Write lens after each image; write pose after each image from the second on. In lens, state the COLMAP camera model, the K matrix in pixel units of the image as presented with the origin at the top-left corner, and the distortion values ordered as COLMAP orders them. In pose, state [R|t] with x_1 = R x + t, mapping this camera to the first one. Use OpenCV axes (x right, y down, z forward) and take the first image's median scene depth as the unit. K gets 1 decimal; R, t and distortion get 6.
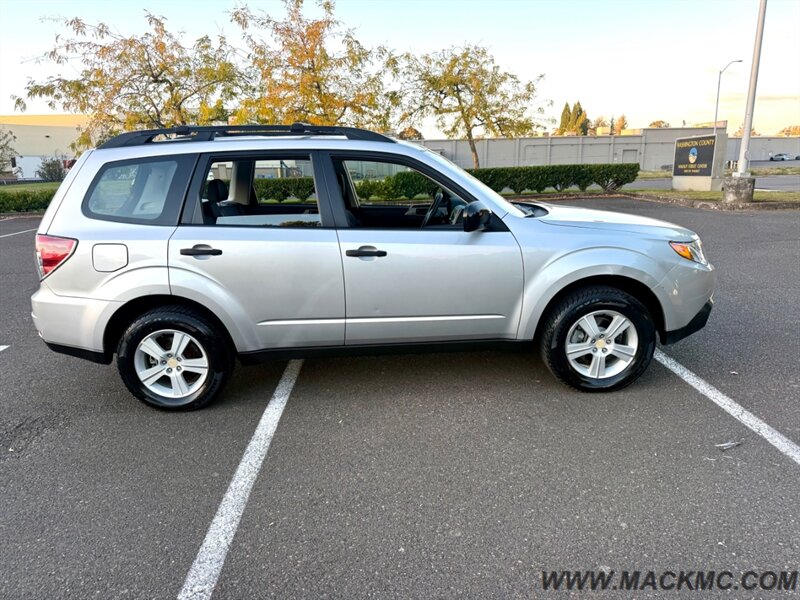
lens RADIAL K [[568.8, 0, 397.8], [0, 568.8, 299.7], [0, 0, 1]] dist [0.054026, -0.074539]
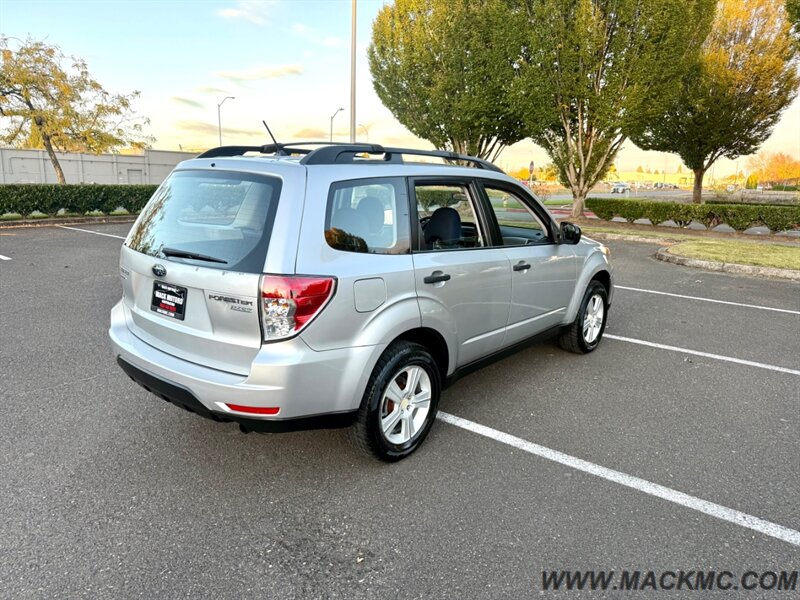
lens RADIAL K [[568.8, 0, 397.8], [0, 568.8, 299.7], [0, 0, 1]] dist [0.054026, -0.074539]
pose [[0.655740, -0.115488, 0.746101, -1.084486], [0.140457, 0.989640, 0.029739, -0.084548], [-0.741806, 0.085294, 0.665168, 0.405068]]
